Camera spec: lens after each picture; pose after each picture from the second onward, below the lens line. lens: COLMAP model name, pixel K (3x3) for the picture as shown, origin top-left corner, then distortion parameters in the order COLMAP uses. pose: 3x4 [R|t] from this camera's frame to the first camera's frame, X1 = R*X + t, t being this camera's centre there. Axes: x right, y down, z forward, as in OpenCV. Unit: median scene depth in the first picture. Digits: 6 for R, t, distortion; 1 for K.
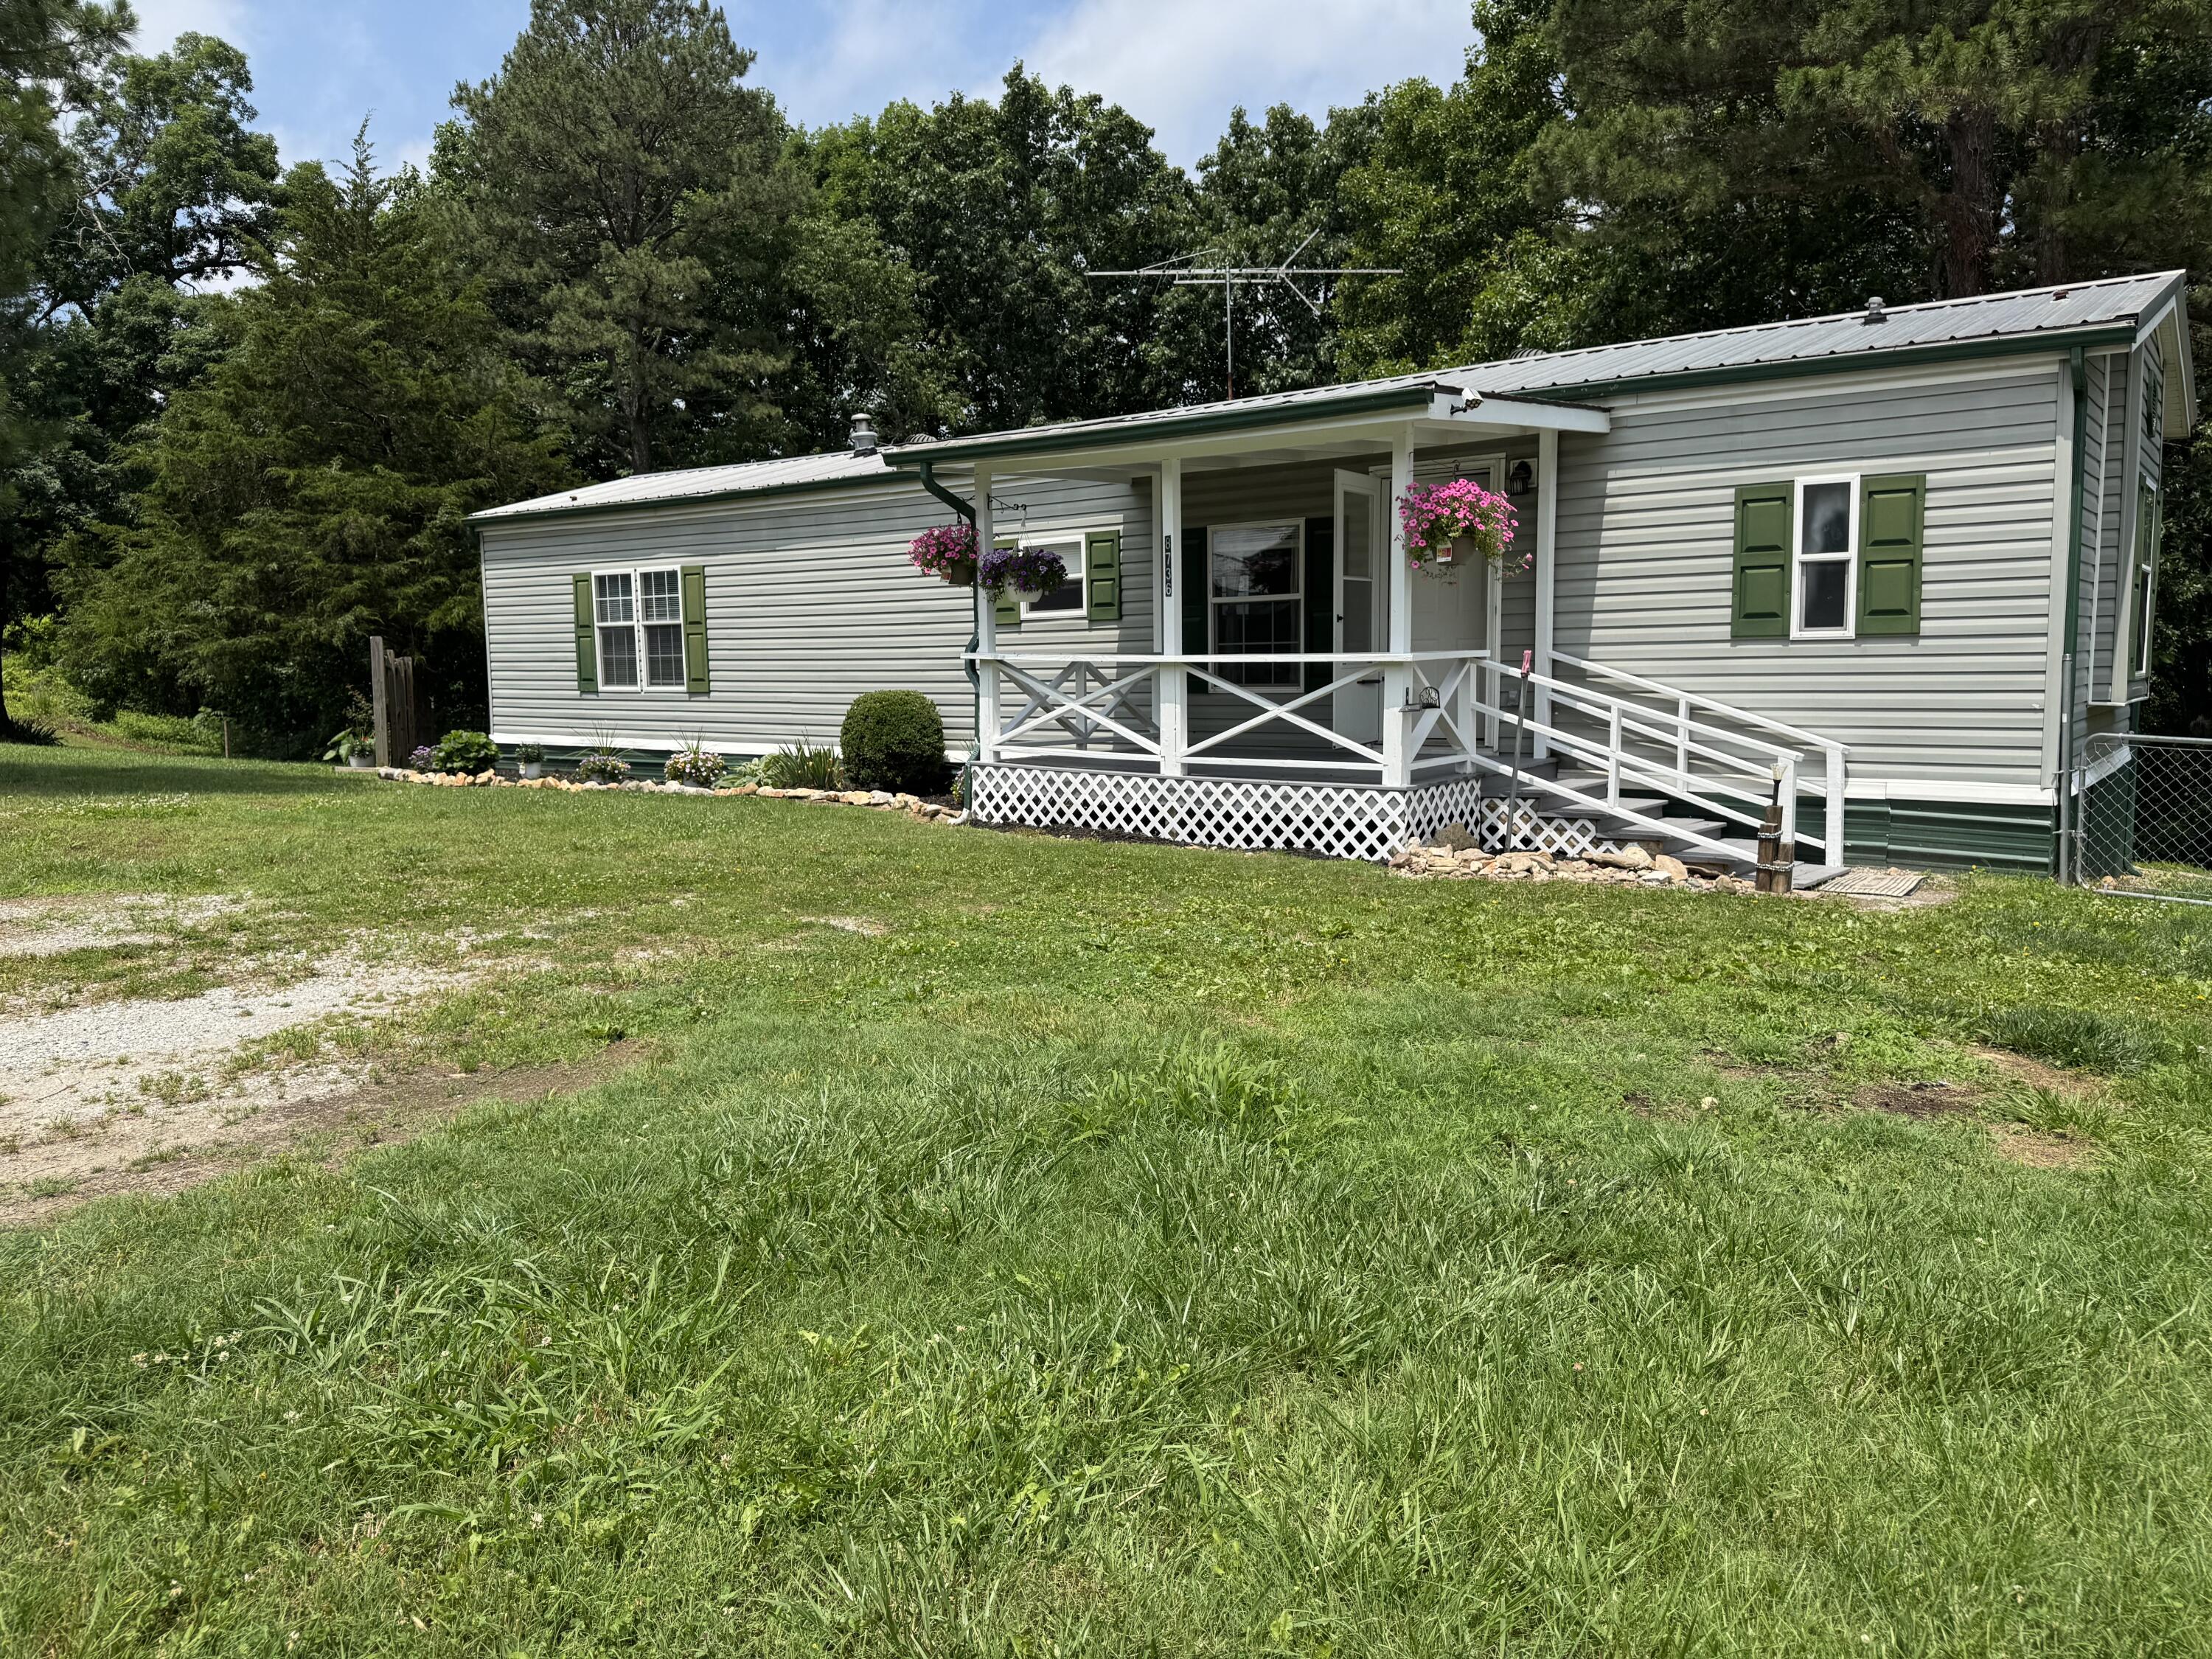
lens RADIAL K [[1565.7, 0, 1098.8], [0, 1565.7, 814.0], [0, 0, 1]] dist [0.052027, -0.062696]
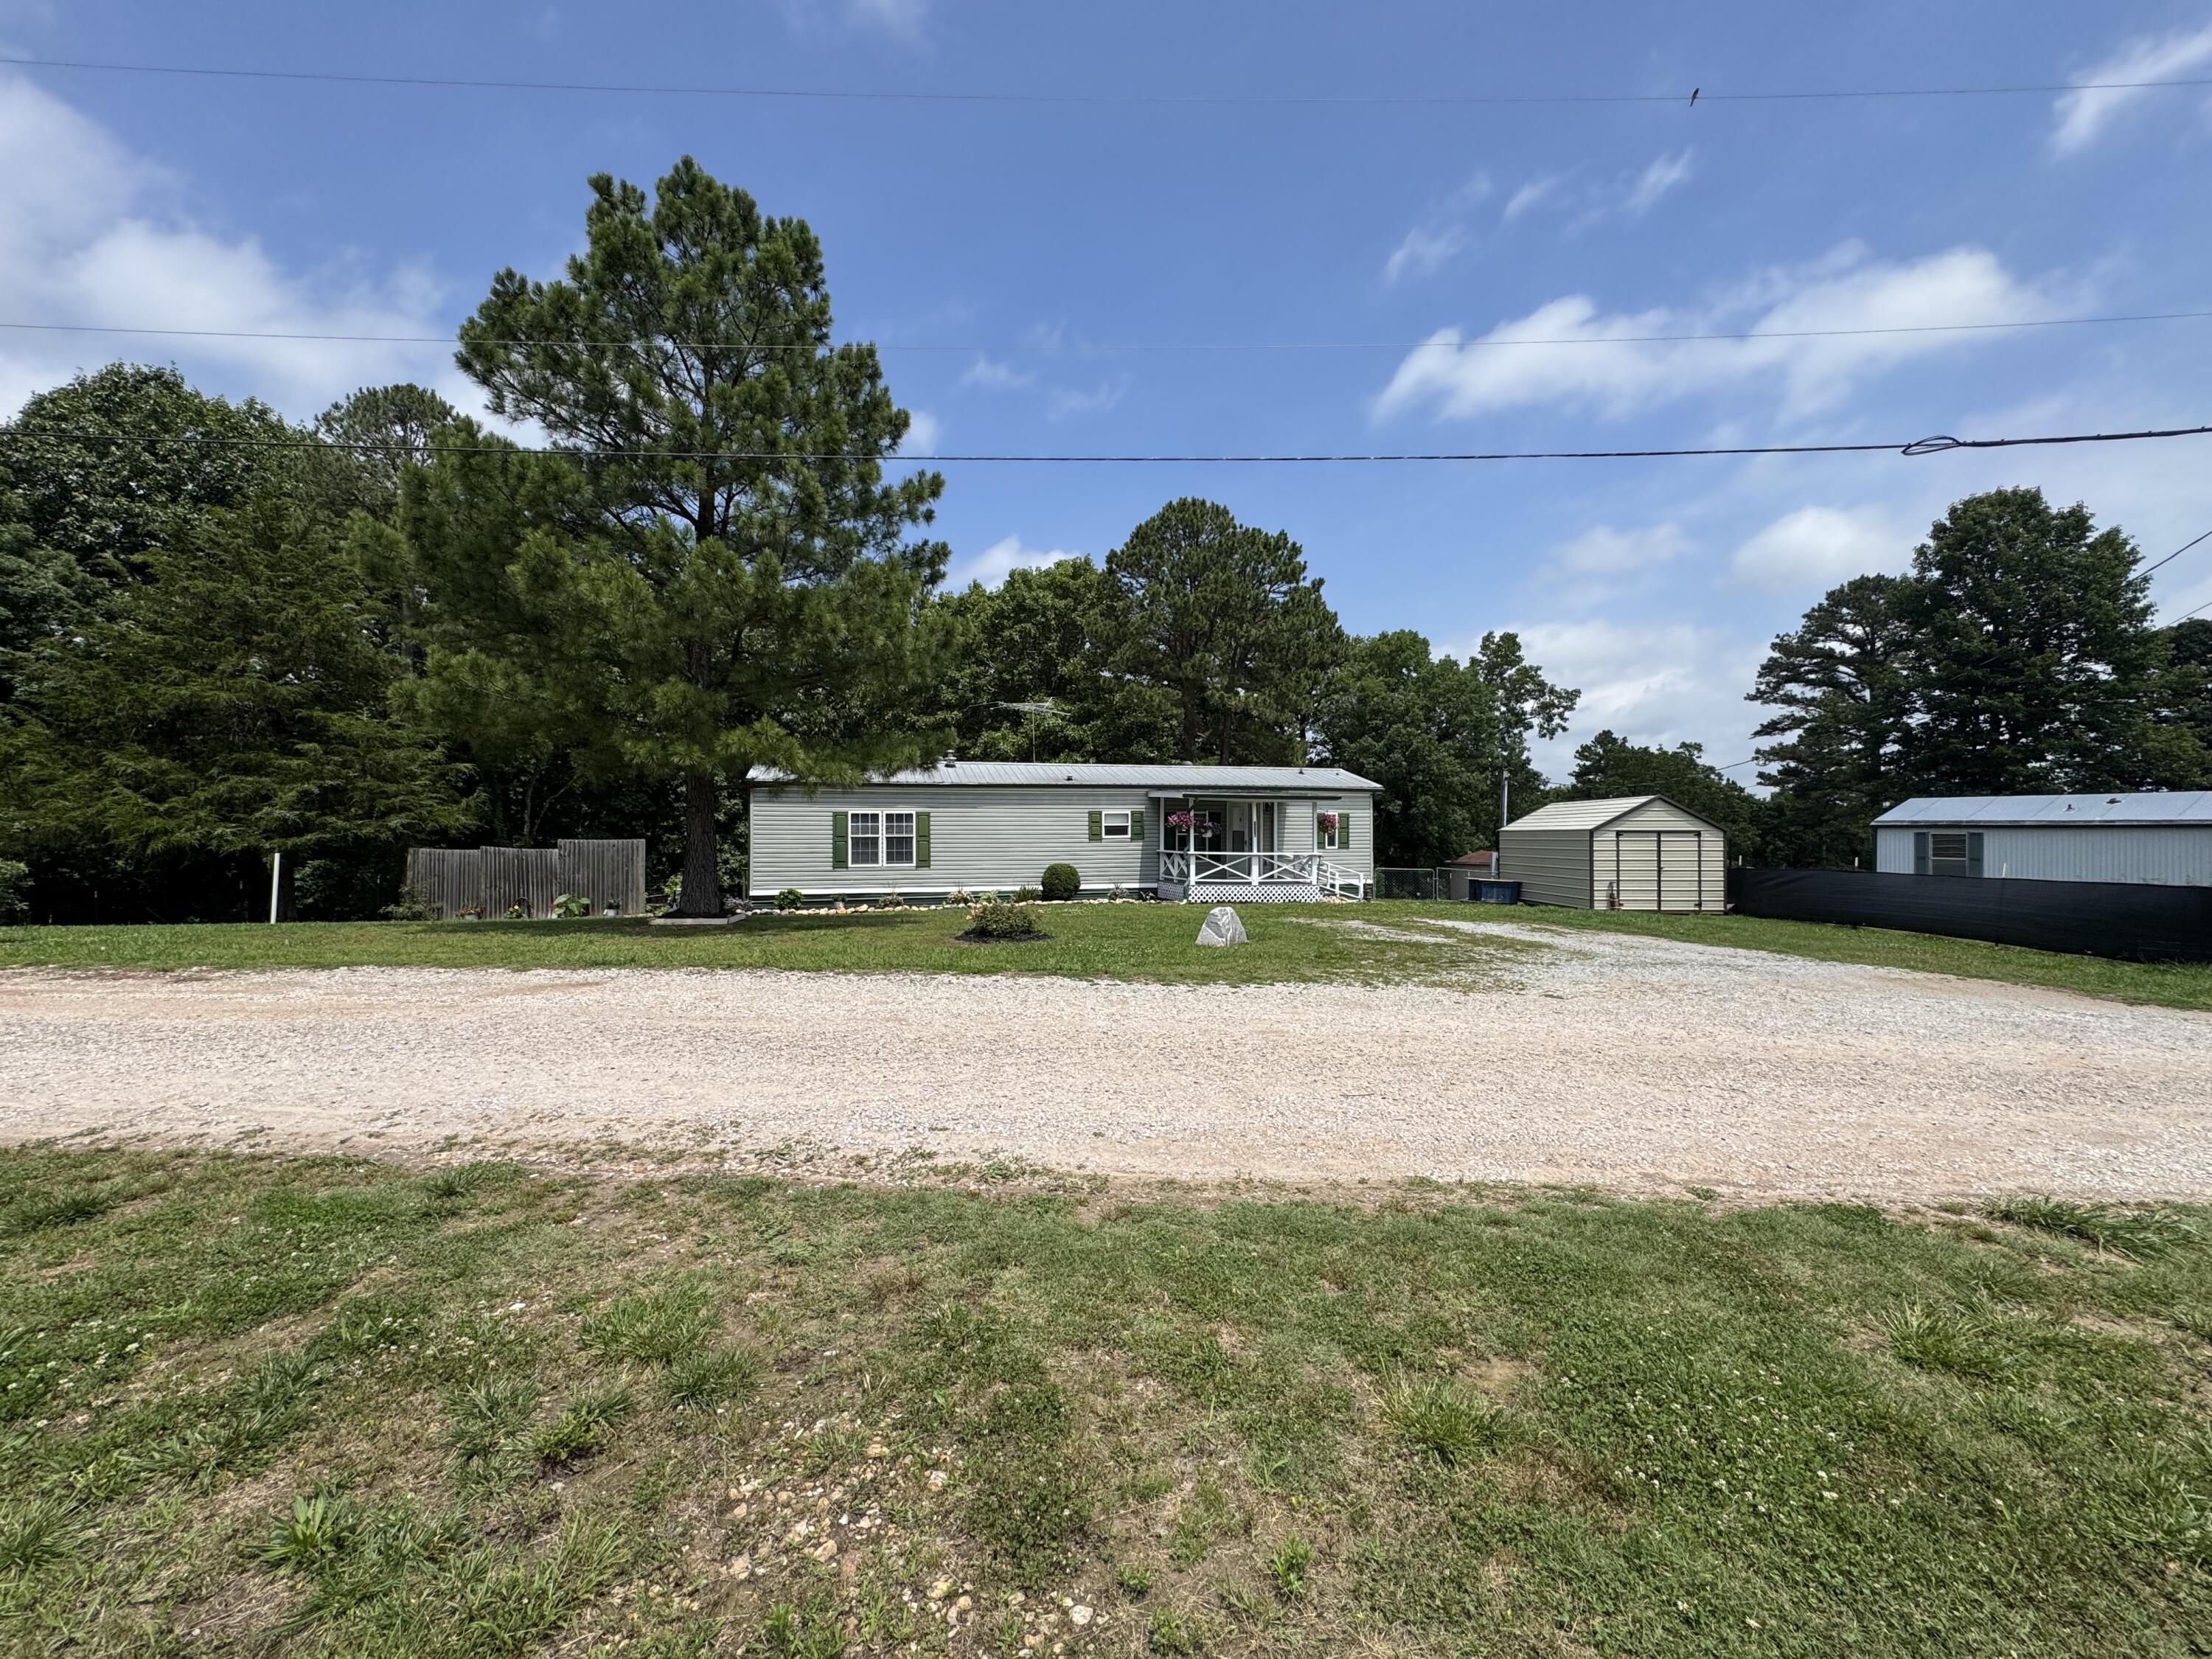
lens RADIAL K [[888.9, 0, 1093.5], [0, 888.9, 823.7], [0, 0, 1]] dist [-0.005972, 0.001776]
pose [[0.610464, 0.018324, 0.791832, -1.110272], [0.071245, 0.994409, -0.077938, -0.019338], [-0.788833, 0.103992, 0.605746, 0.004102]]
